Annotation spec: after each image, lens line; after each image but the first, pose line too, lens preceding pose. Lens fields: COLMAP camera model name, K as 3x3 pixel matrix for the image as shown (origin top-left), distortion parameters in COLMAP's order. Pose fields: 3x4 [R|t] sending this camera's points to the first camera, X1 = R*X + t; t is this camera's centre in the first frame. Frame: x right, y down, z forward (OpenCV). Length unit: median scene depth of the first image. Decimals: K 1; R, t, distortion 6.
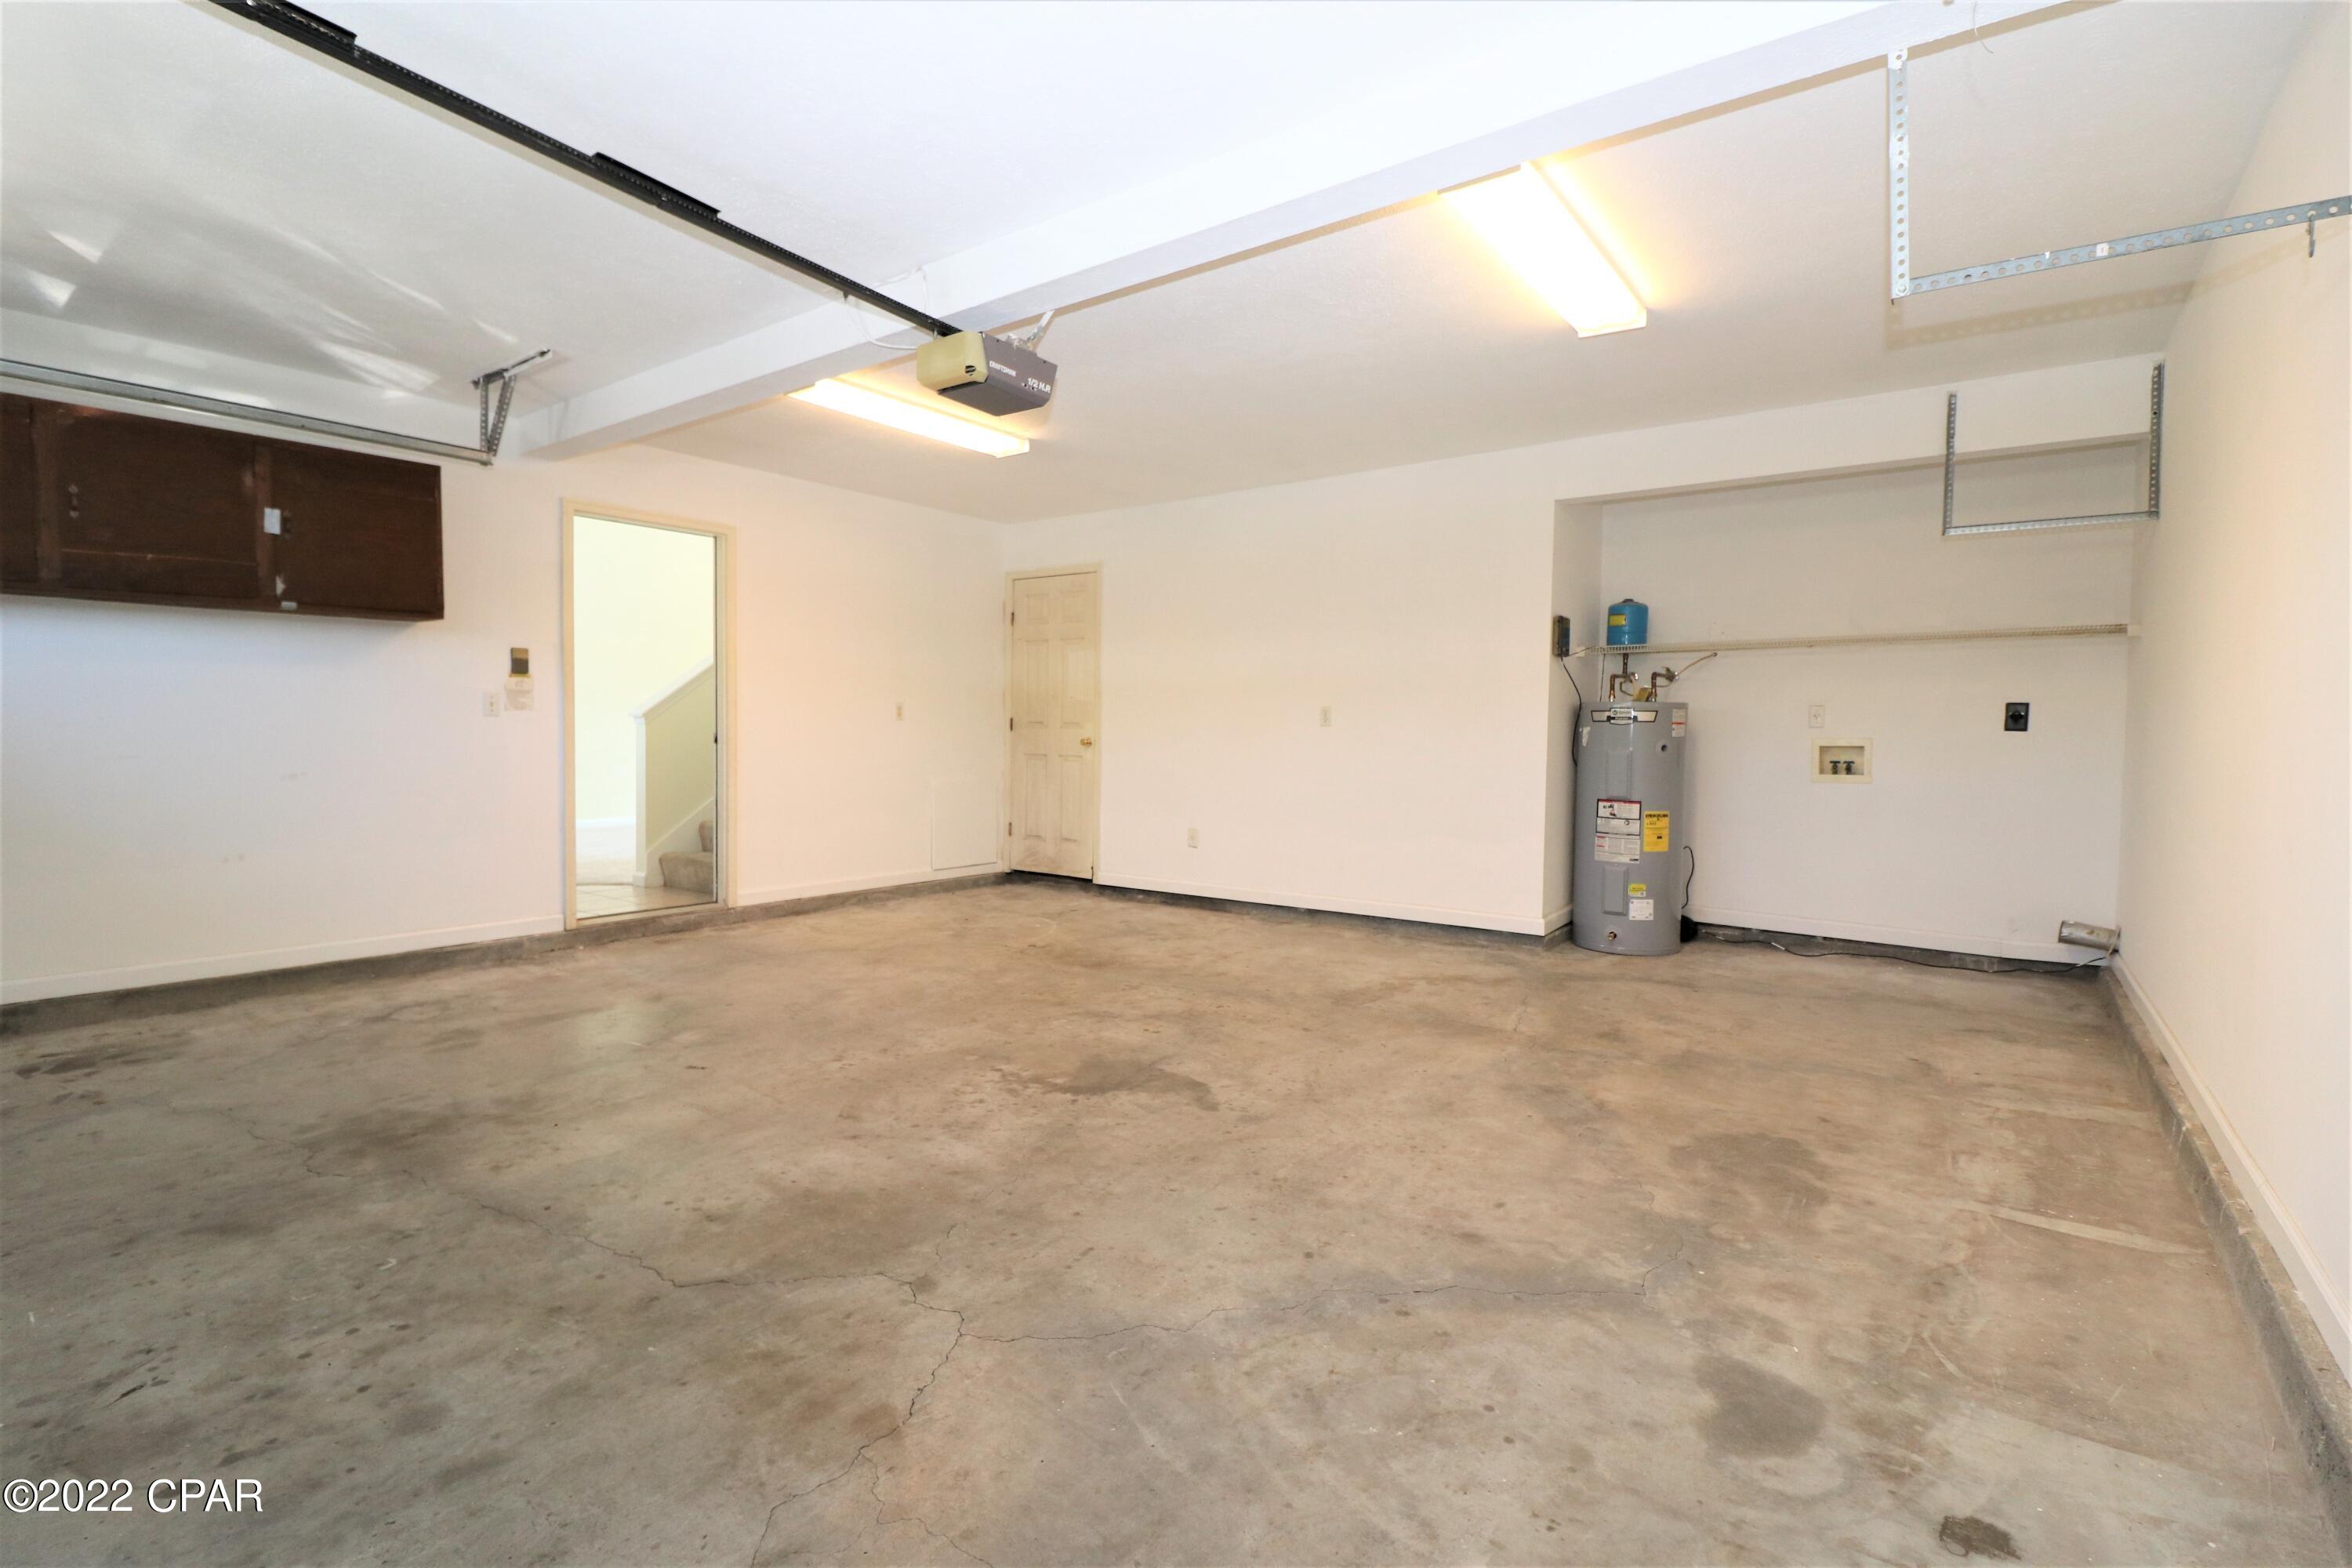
lens RADIAL K [[1093.2, 0, 1163.3], [0, 1093.2, 773.1], [0, 0, 1]] dist [-0.000901, -0.013736]
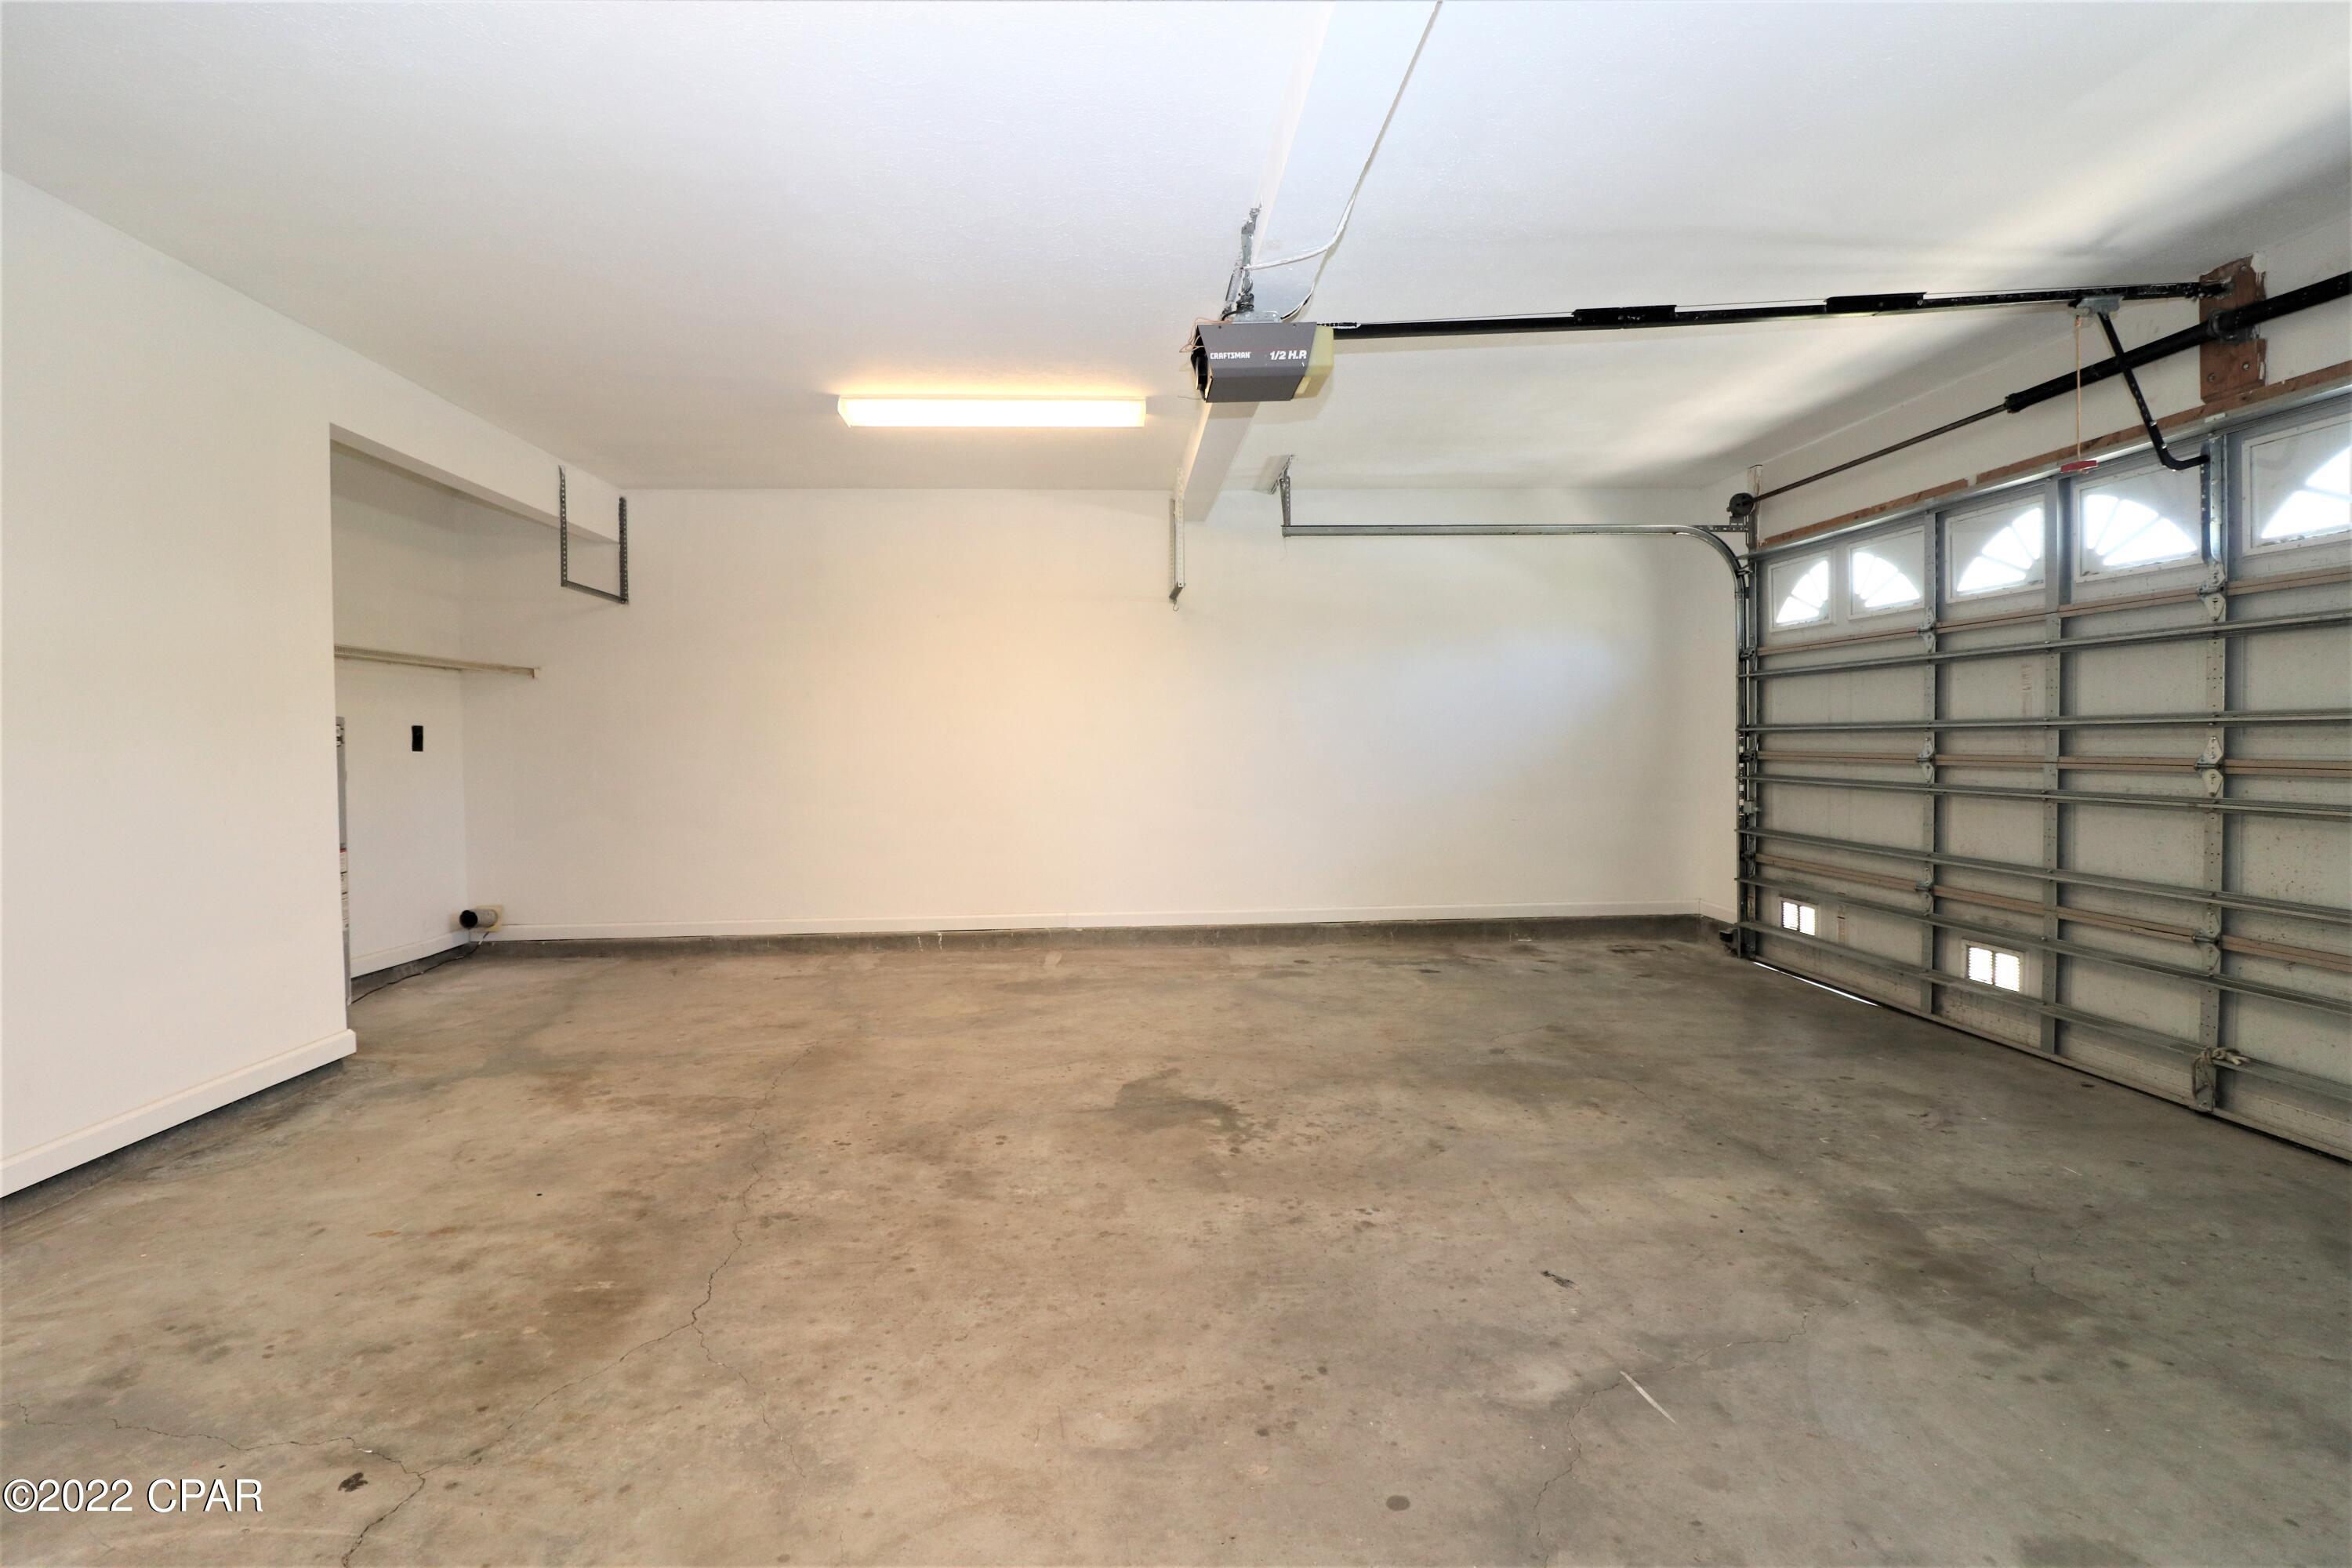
lens RADIAL K [[1093.2, 0, 1163.3], [0, 1093.2, 773.1], [0, 0, 1]] dist [-0.000901, -0.013736]
pose [[-0.645318, -0.023177, 0.763562, -0.862132], [0.031635, 0.997871, 0.057025, -0.086581], [-0.763259, 0.060955, -0.643211, 1.775760]]
